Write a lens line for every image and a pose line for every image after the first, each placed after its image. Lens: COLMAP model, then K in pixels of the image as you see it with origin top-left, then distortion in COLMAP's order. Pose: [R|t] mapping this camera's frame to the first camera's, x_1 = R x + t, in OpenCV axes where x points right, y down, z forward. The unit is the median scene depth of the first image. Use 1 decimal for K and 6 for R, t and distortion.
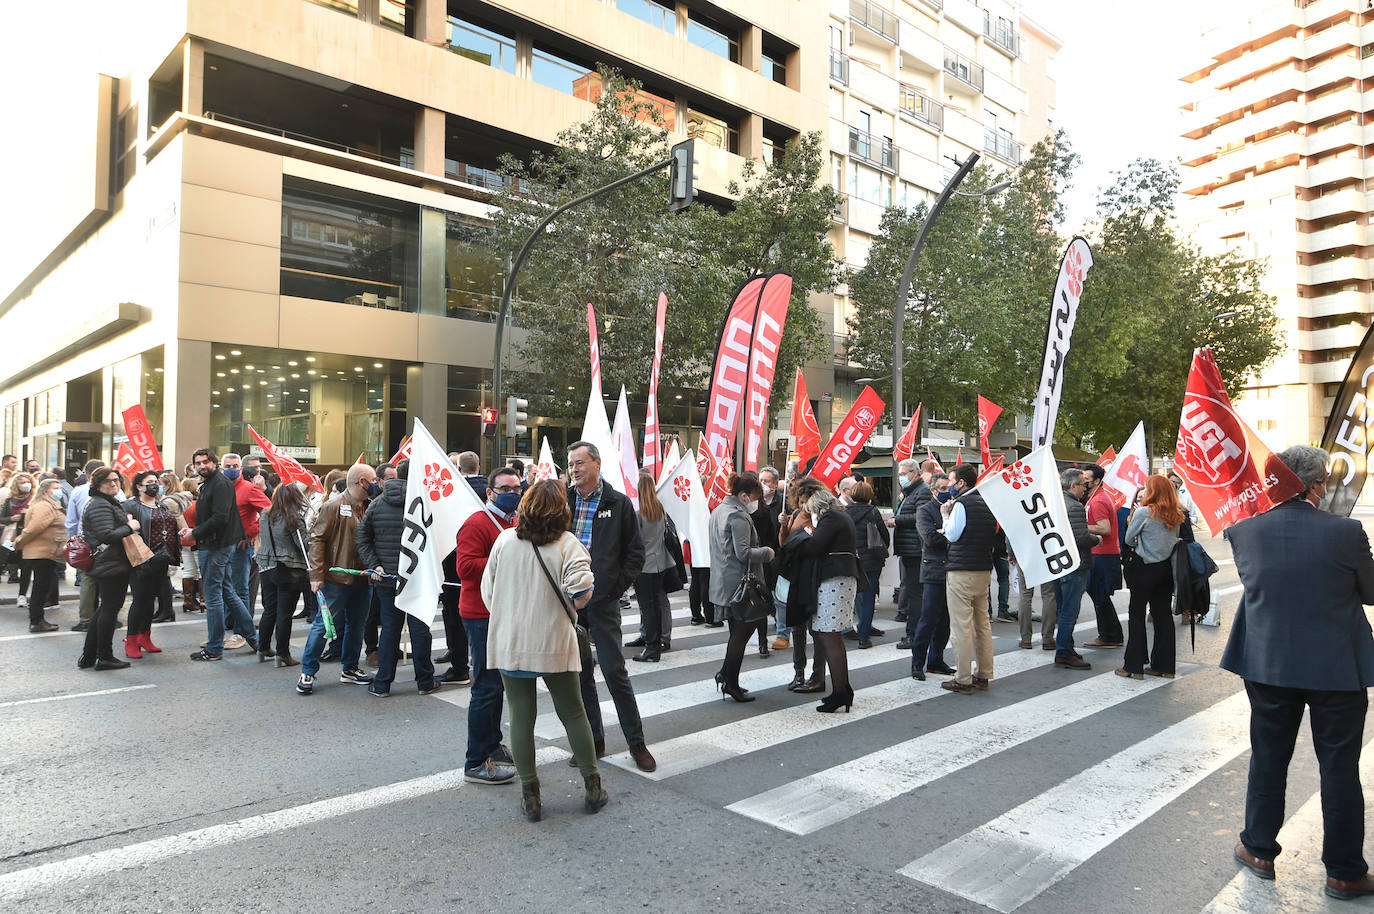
lens RADIAL K [[909.8, 0, 687.0], [0, 909.8, 457.0], [0, 0, 1]] dist [-0.007329, -0.002579]
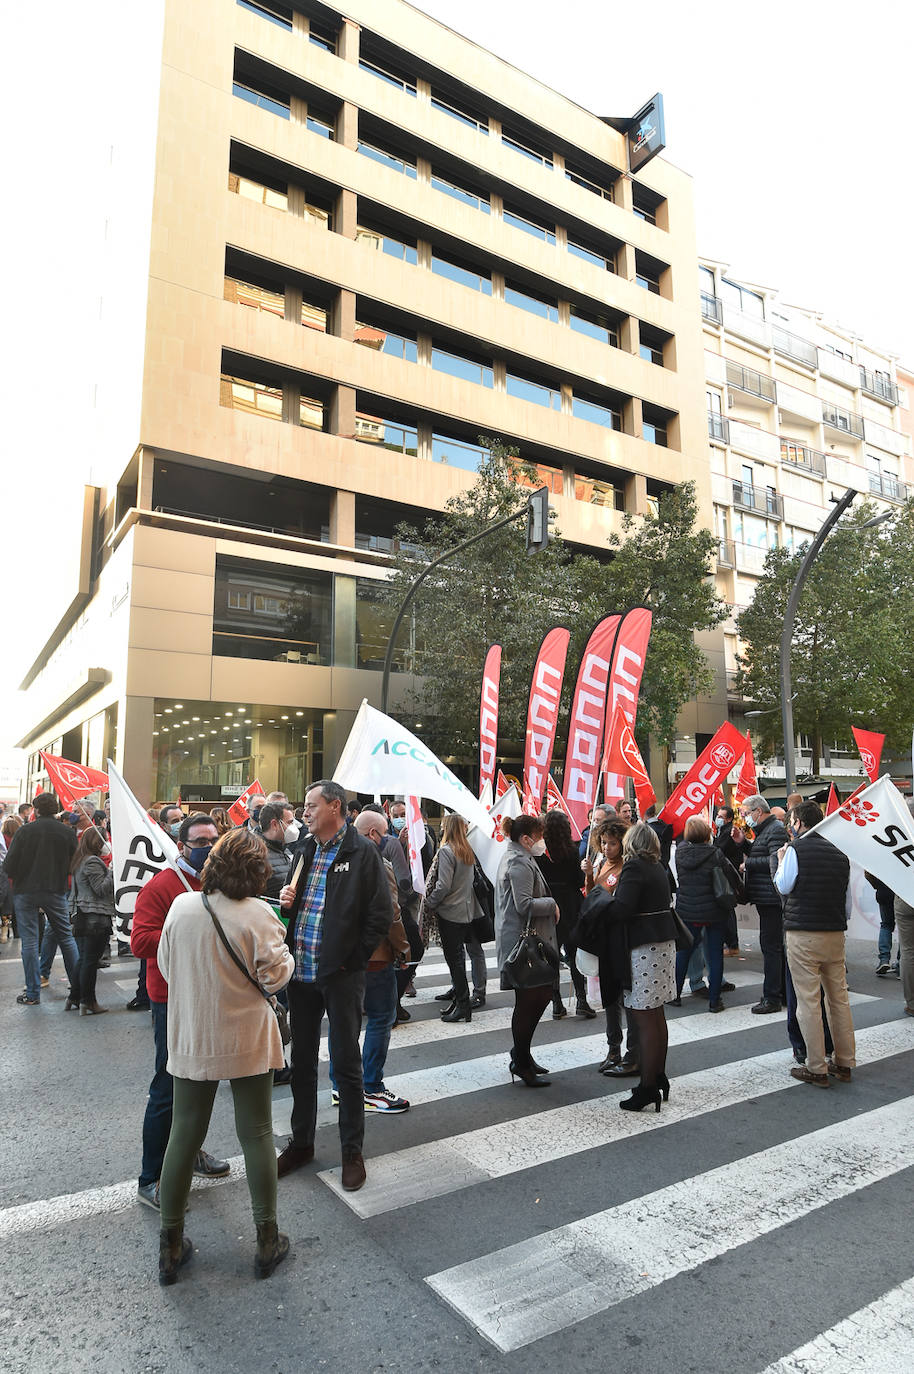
lens RADIAL K [[802.2, 0, 455.1], [0, 802.2, 704.6], [0, 0, 1]] dist [-0.015718, -0.002501]
pose [[0.981738, -0.034549, -0.187074, 0.041801], [0.014479, 0.994088, -0.107604, -0.001964], [0.189686, 0.102930, 0.976435, 0.066830]]
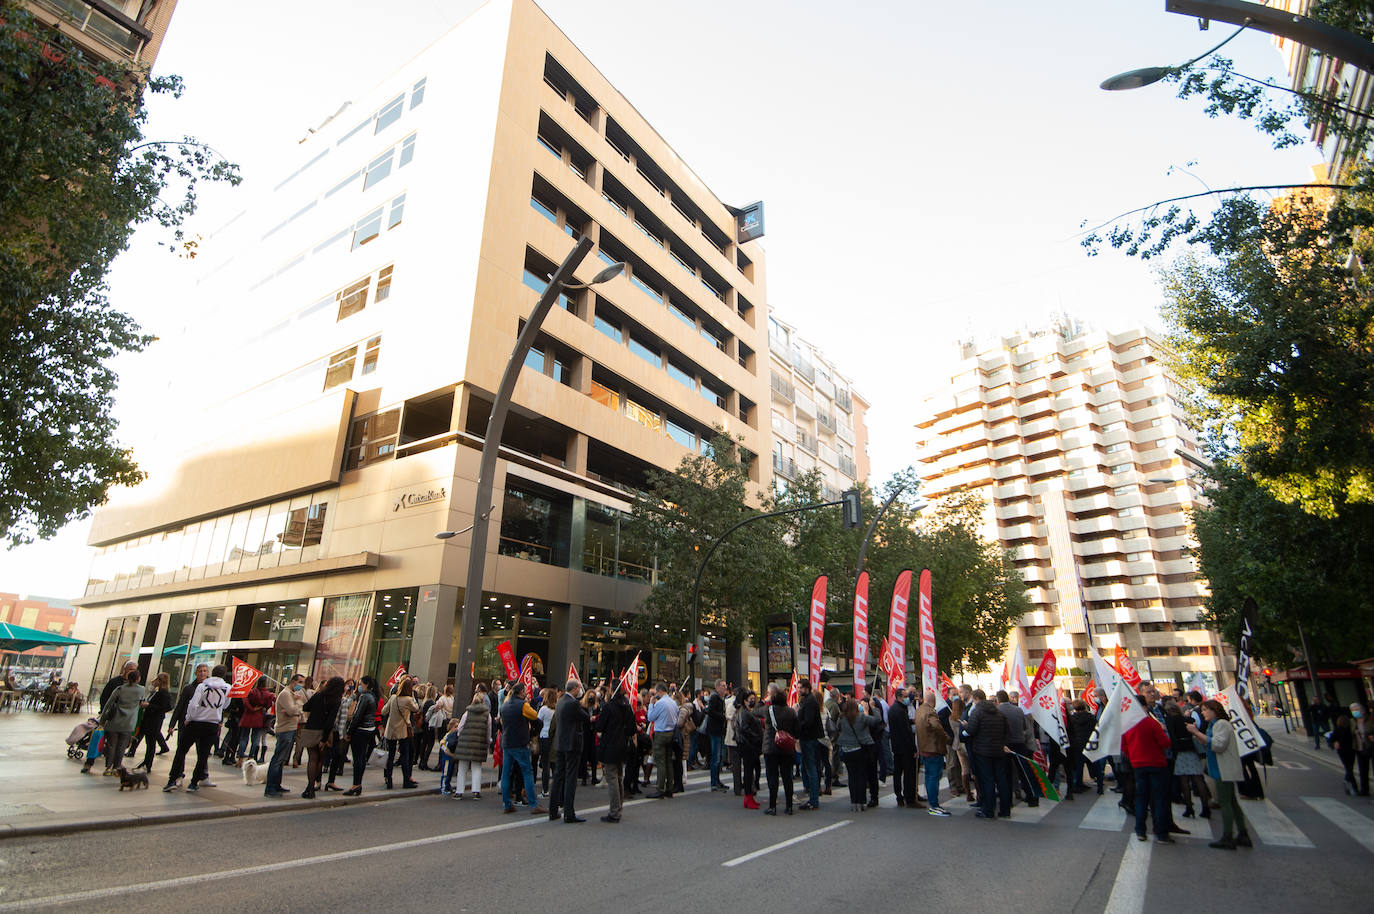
lens RADIAL K [[698.5, 0, 667.6], [0, 698.5, 457.0], [0, 0, 1]] dist [0.003108, 0.000557]
pose [[0.978167, 0.076440, 0.193251, -0.392260], [-0.016746, 0.955865, -0.293328, -0.005277], [-0.207144, 0.283687, 0.936276, -0.125058]]
